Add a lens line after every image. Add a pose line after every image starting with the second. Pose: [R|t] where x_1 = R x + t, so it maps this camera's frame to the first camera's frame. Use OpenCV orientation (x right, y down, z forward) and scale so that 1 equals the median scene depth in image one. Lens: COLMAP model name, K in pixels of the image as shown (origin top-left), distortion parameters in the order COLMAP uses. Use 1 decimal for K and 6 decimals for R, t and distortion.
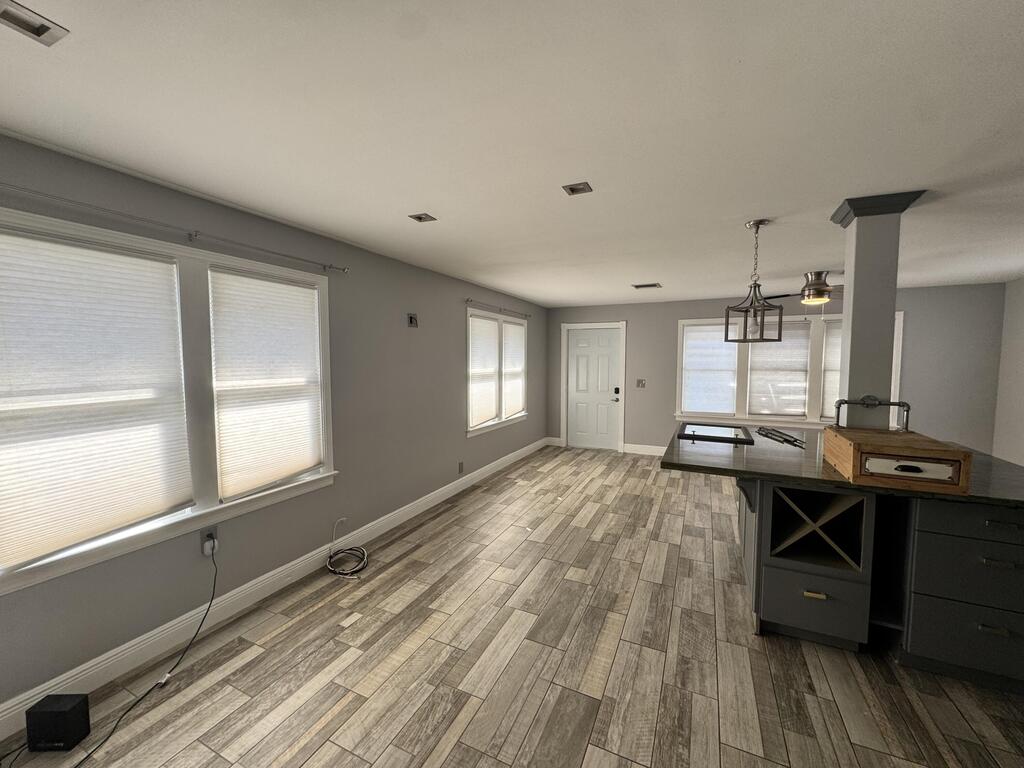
lens RADIAL K [[408.4, 0, 512.0], [0, 408.4, 384.0], [0, 0, 1]] dist [-0.002147, -0.000154]
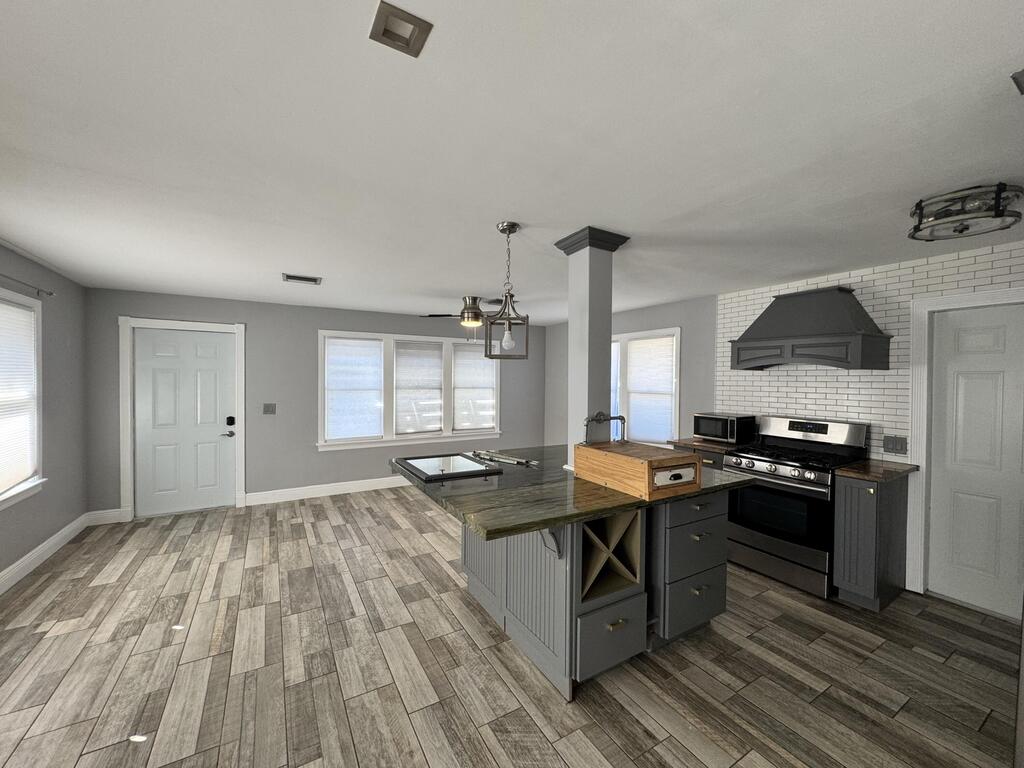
lens RADIAL K [[408.4, 0, 512.0], [0, 408.4, 384.0], [0, 0, 1]] dist [-0.002147, -0.000154]
pose [[0.559262, -0.007261, 0.828959, -0.077443], [0.043612, 0.998835, -0.020675, -0.016157], [-0.827843, 0.047715, 0.558927, 0.276927]]
